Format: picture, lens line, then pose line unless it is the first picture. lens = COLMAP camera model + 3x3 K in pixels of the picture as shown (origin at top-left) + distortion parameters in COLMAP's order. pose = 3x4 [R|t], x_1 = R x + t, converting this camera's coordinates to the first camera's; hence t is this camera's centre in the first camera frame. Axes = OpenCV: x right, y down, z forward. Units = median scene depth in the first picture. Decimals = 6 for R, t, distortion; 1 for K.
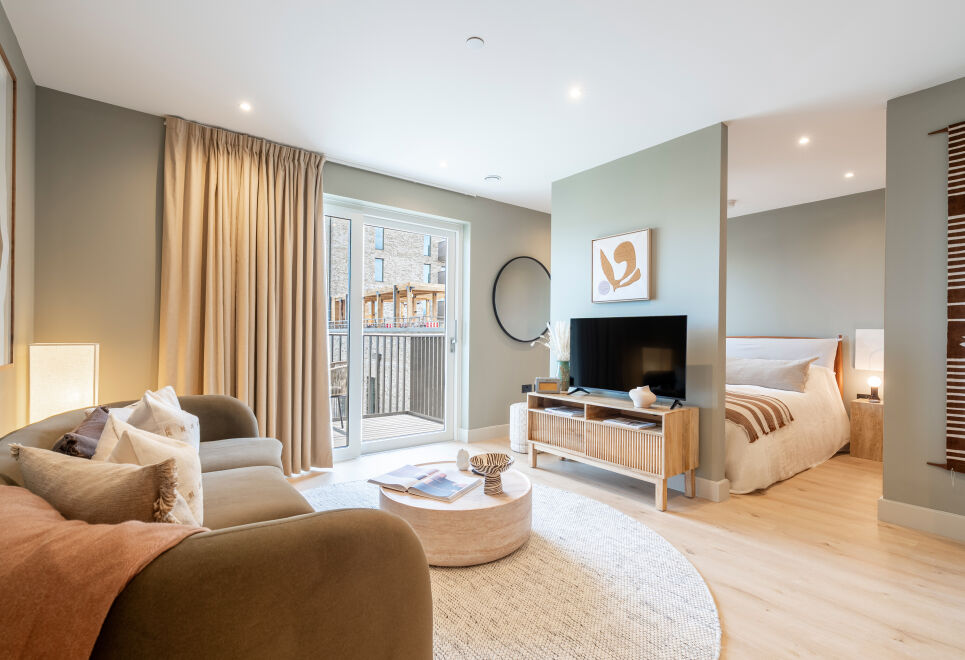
lens RADIAL K [[450.9, 0, 494.1], [0, 450.9, 337.3], [0, 0, 1]] dist [0.000543, 0.000131]
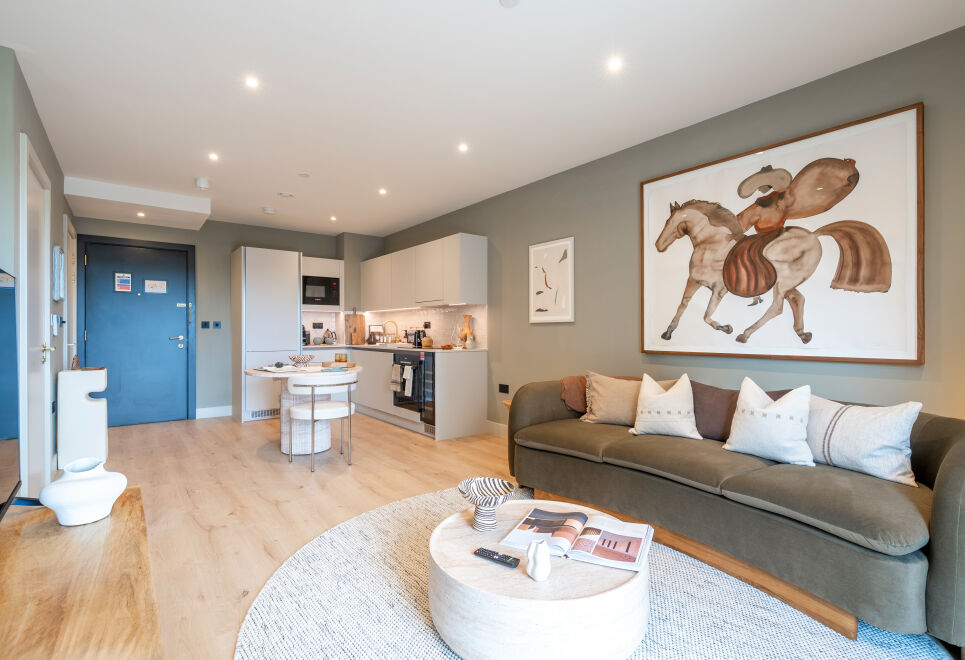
lens RADIAL K [[451.2, 0, 482.5], [0, 451.2, 330.0], [0, 0, 1]] dist [0.000638, 0.000191]
pose [[-0.999966, -0.007452, -0.003526, 0.011003], [-0.007451, 0.999972, -0.000116, -0.003754], [0.003526, -0.000090, -0.999994, 1.228014]]
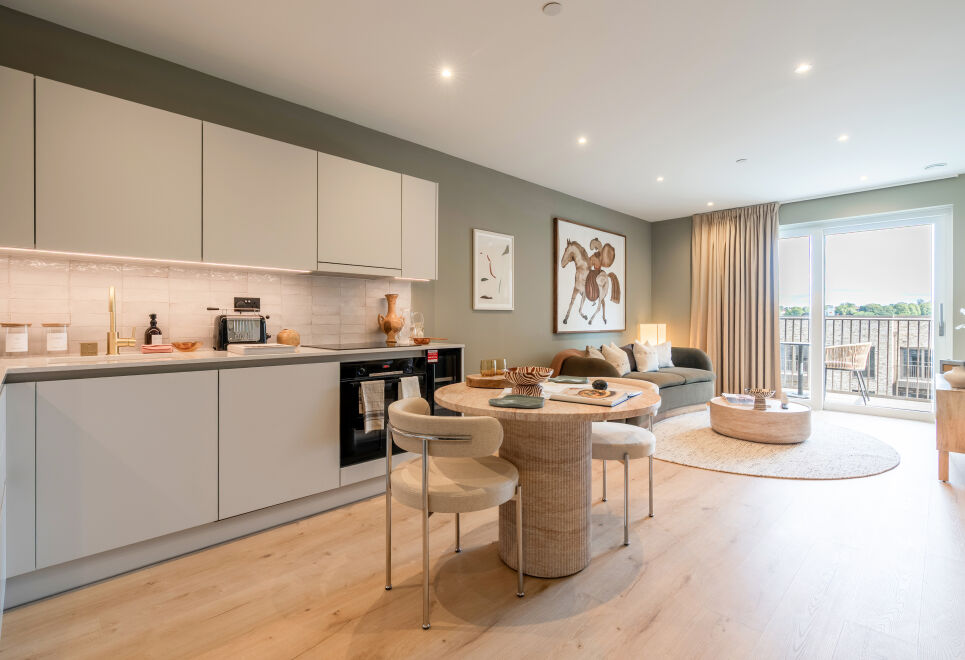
lens RADIAL K [[458.4, 0, 480.9], [0, 458.4, 319.8], [0, 0, 1]] dist [-0.000464, 0.000128]
pose [[0.112554, -0.006570, -0.993624, 1.113390], [-0.003485, 0.999969, -0.007007, 0.011734], [0.993640, 0.004252, 0.112528, -0.184943]]
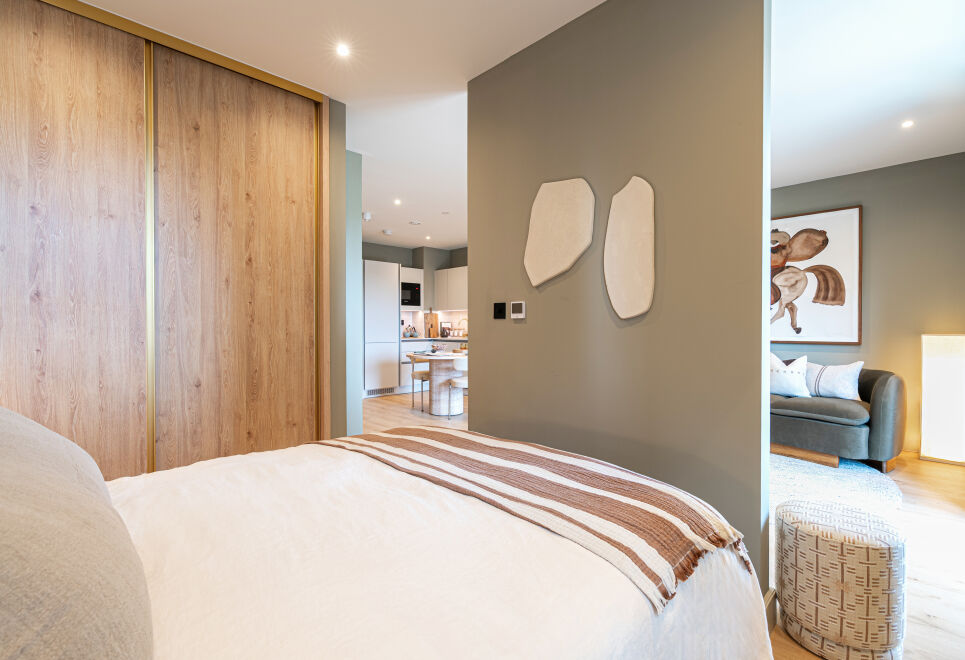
lens RADIAL K [[440.4, 0, 491.7], [0, 440.4, 329.9], [0, 0, 1]] dist [-0.000332, 0.000028]
pose [[-0.993164, -0.007586, -0.116481, 0.505156], [-0.008529, 0.999935, 0.007602, 0.001052], [0.116416, 0.008543, -0.993164, 1.646713]]
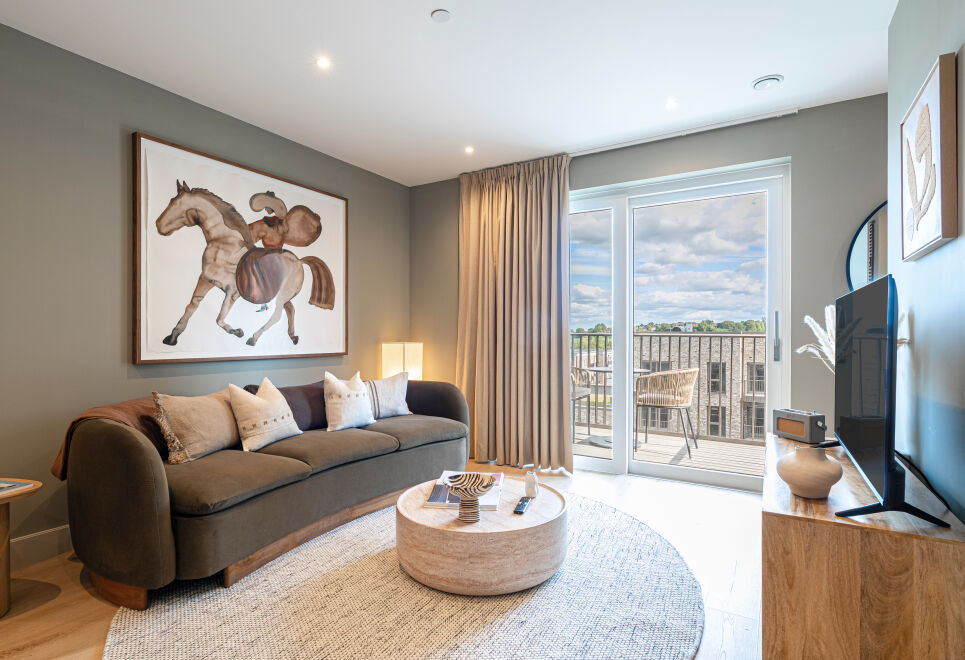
lens RADIAL K [[490.9, 0, 477.7], [0, 490.9, 335.2], [0, 0, 1]] dist [-0.000095, 0.000097]
pose [[0.340904, -0.008582, -0.940059, 0.594811], [-0.000968, 0.999955, -0.009480, 0.004227], [0.940098, 0.004142, 0.340880, 0.479265]]
